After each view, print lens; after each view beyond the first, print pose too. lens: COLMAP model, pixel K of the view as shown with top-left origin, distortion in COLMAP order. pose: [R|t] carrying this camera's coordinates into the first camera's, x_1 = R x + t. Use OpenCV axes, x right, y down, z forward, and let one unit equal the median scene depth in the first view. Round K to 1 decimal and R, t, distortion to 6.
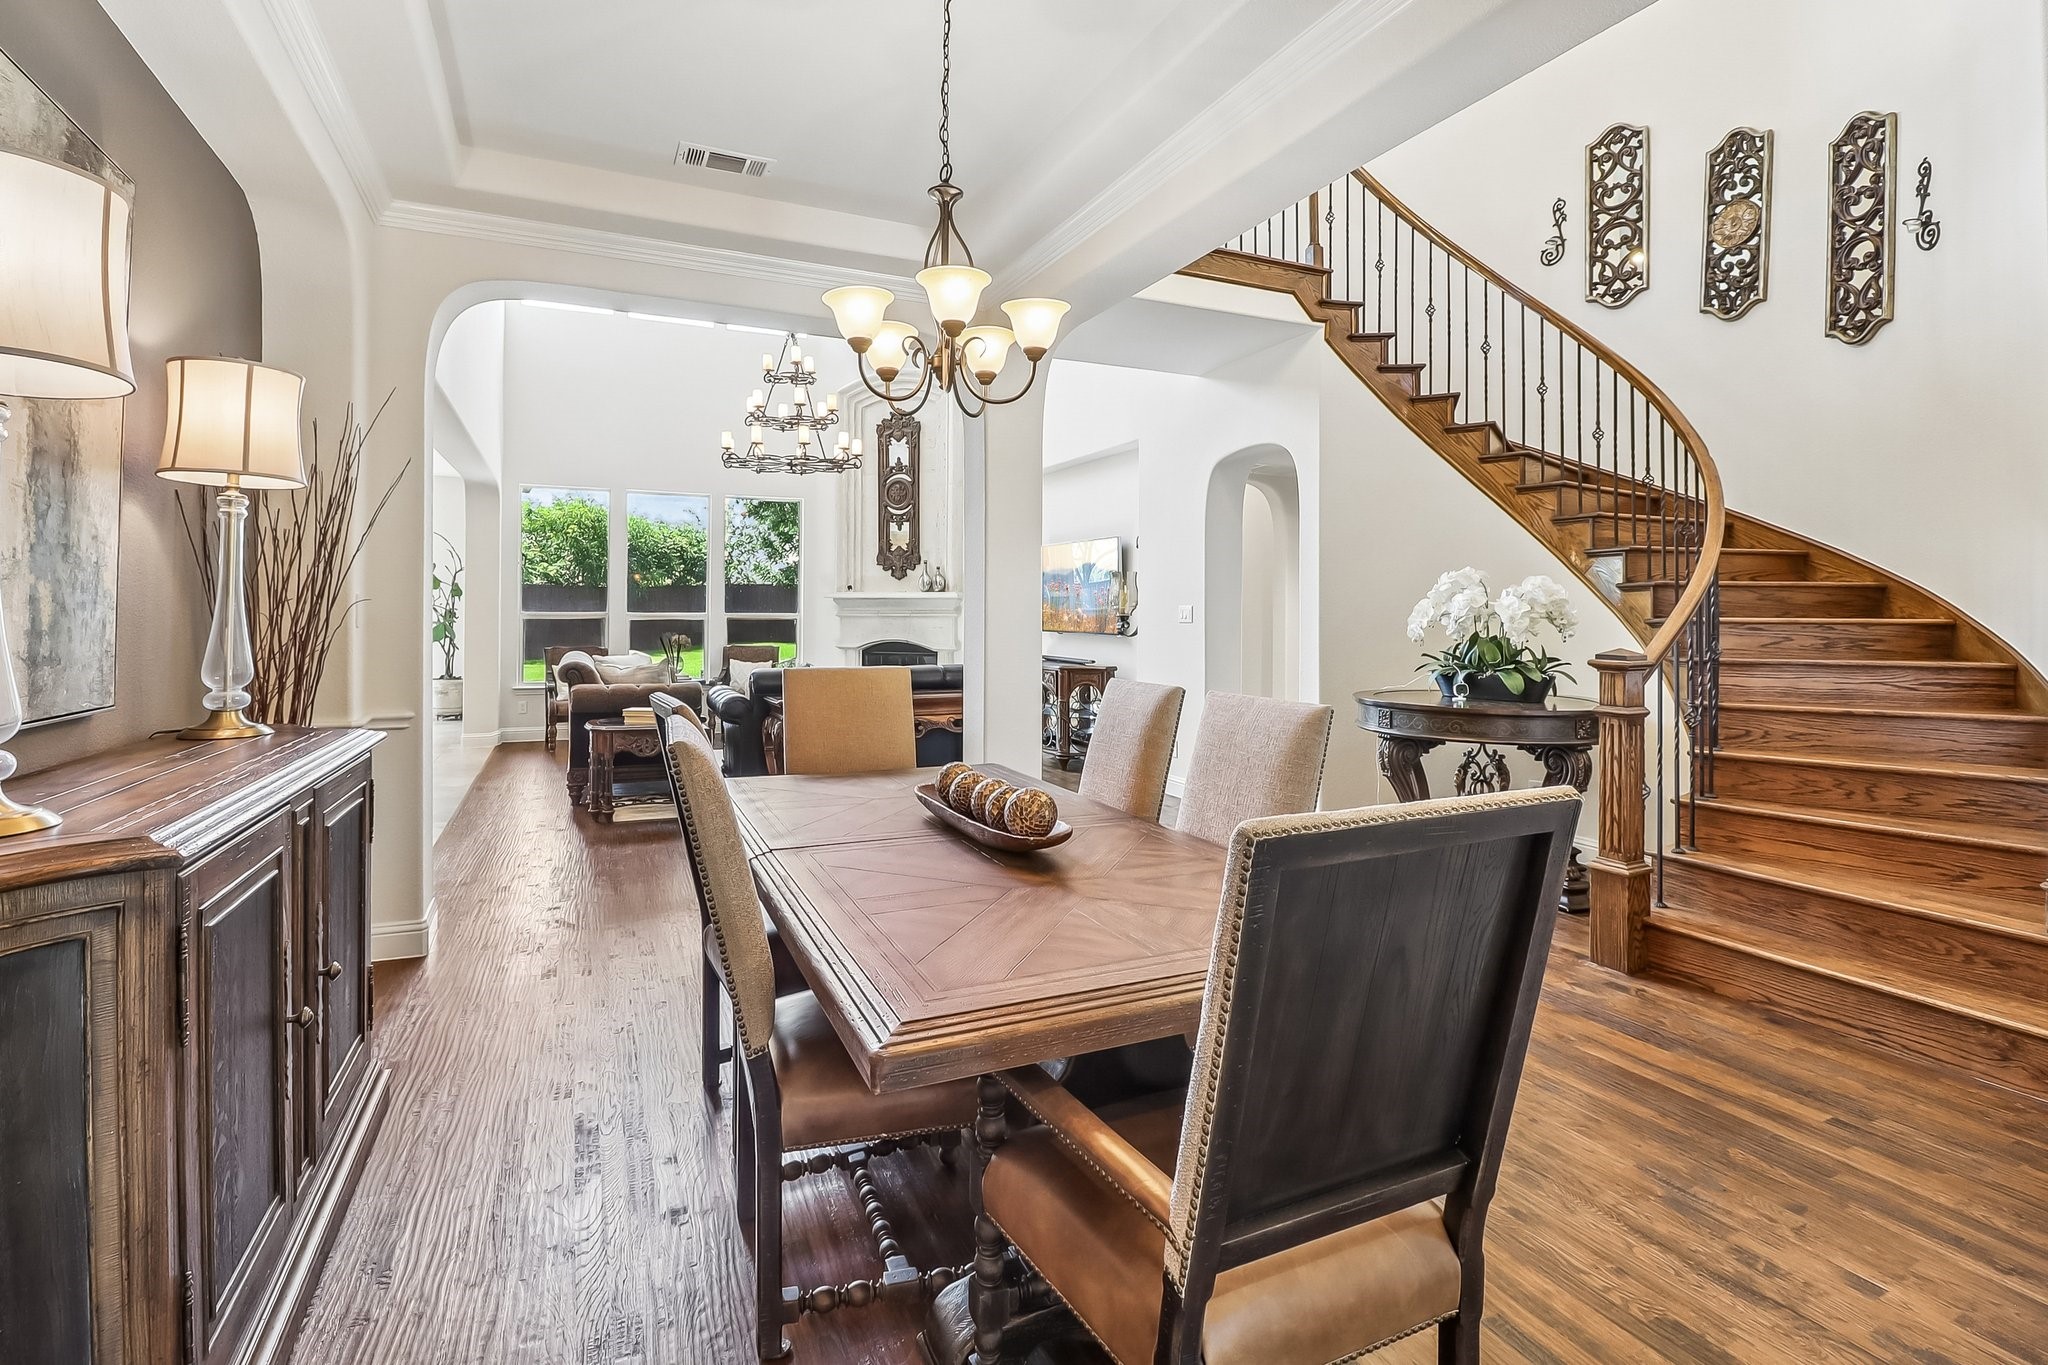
lens RADIAL K [[965.0, 0, 983.9], [0, 965.0, 615.9], [0, 0, 1]] dist [0.009909, -0.009908]
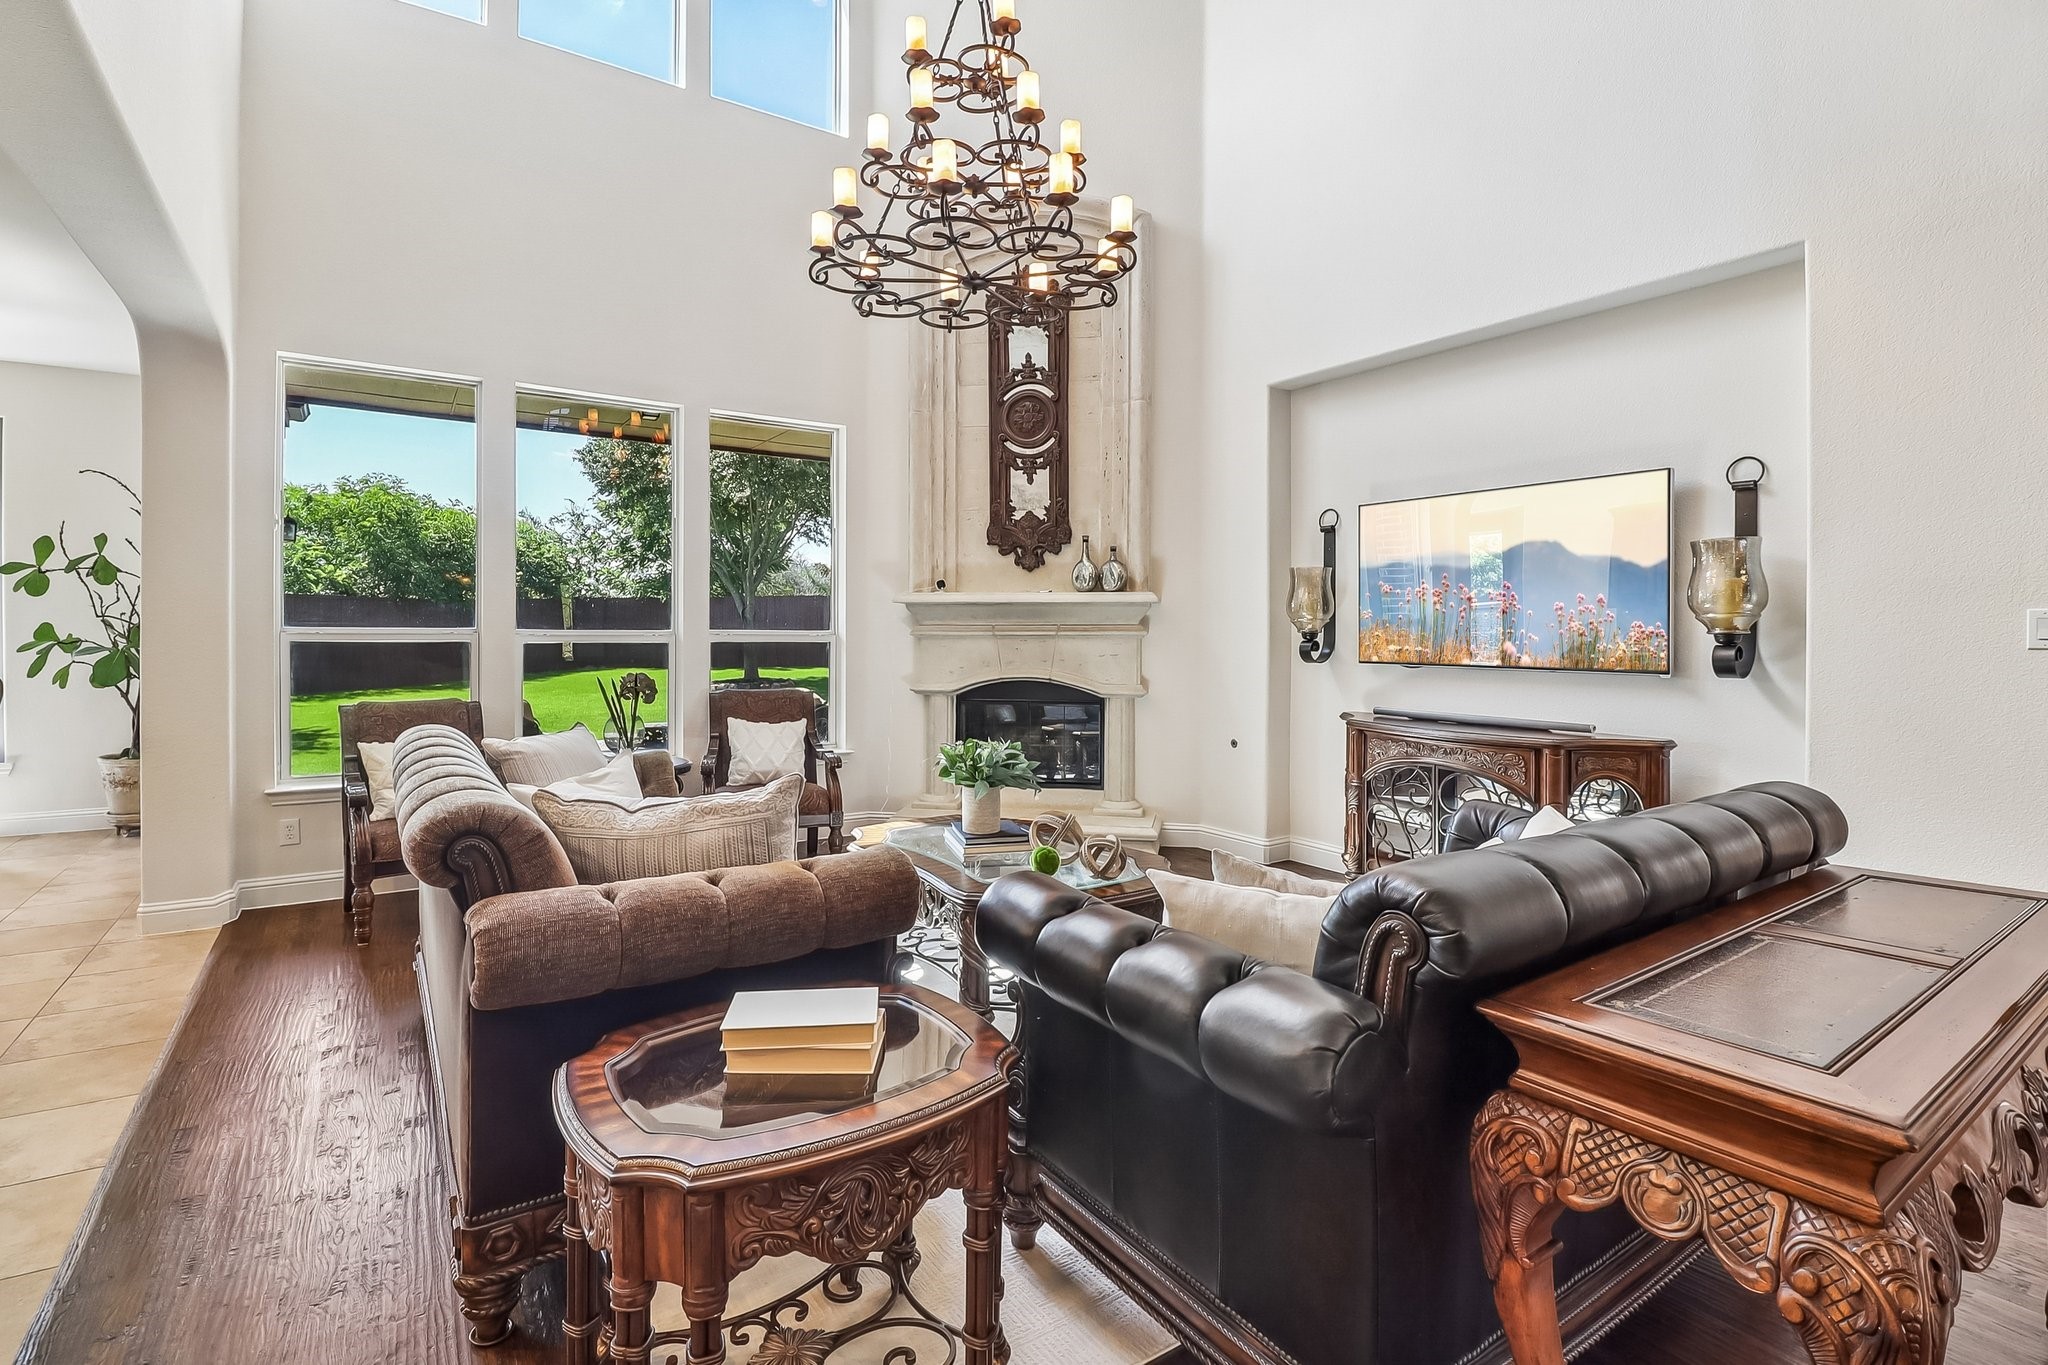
lens RADIAL K [[965.0, 0, 987.7], [0, 965.0, 639.0], [0, 0, 1]] dist [0.009909, -0.009908]
pose [[0.985205, -0.002034, 0.171367, -0.209720], [0.001297, 0.999989, 0.004410, -0.000138], [-0.171374, -0.004122, 0.985197, 0.449723]]
